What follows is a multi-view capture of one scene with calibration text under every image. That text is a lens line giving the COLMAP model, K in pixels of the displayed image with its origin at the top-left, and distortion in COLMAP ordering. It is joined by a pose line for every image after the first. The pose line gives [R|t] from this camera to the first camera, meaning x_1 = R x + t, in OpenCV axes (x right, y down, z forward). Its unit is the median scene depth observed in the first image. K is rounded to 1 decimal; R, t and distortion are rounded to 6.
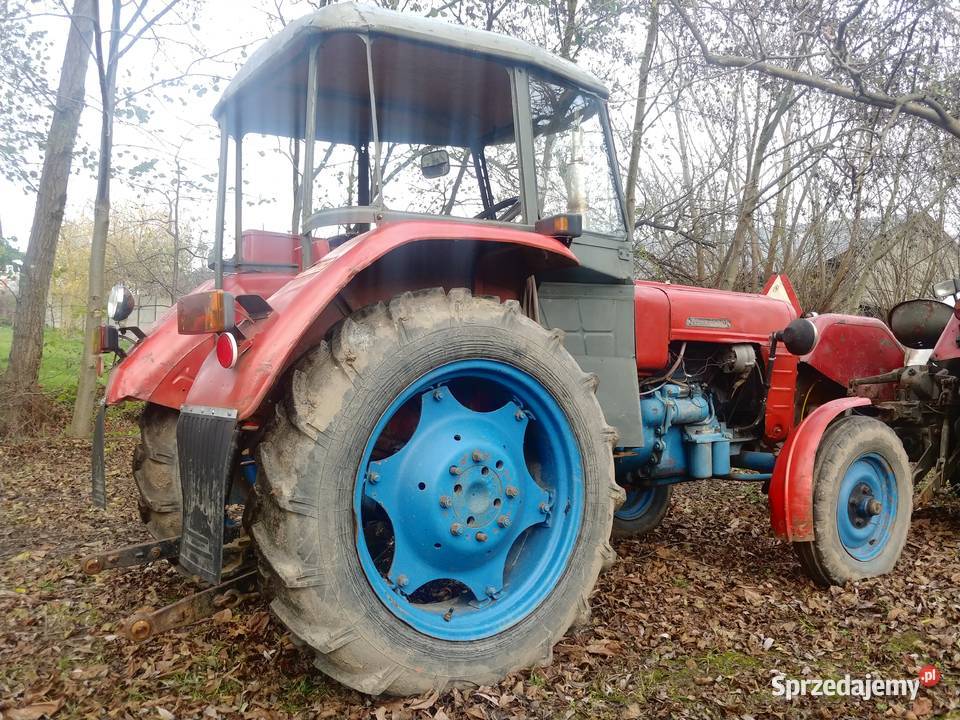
lens RADIAL K [[820.5, 0, 477.4], [0, 820.5, 356.5], [0, 0, 1]] dist [0.070515, -0.165640]
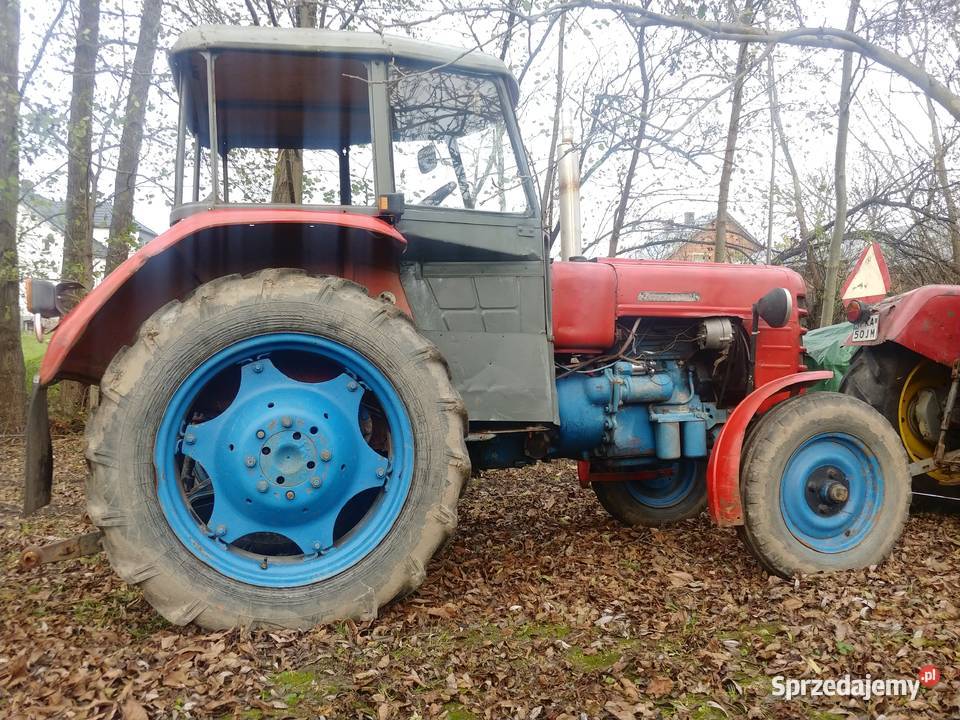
lens RADIAL K [[820.5, 0, 477.4], [0, 820.5, 356.5], [0, 0, 1]] dist [0.070515, -0.165640]
pose [[0.946483, -0.022479, -0.321971, 0.550573], [0.021259, 0.999747, -0.007305, 0.044860], [0.322054, 0.000069, 0.946721, 0.037199]]
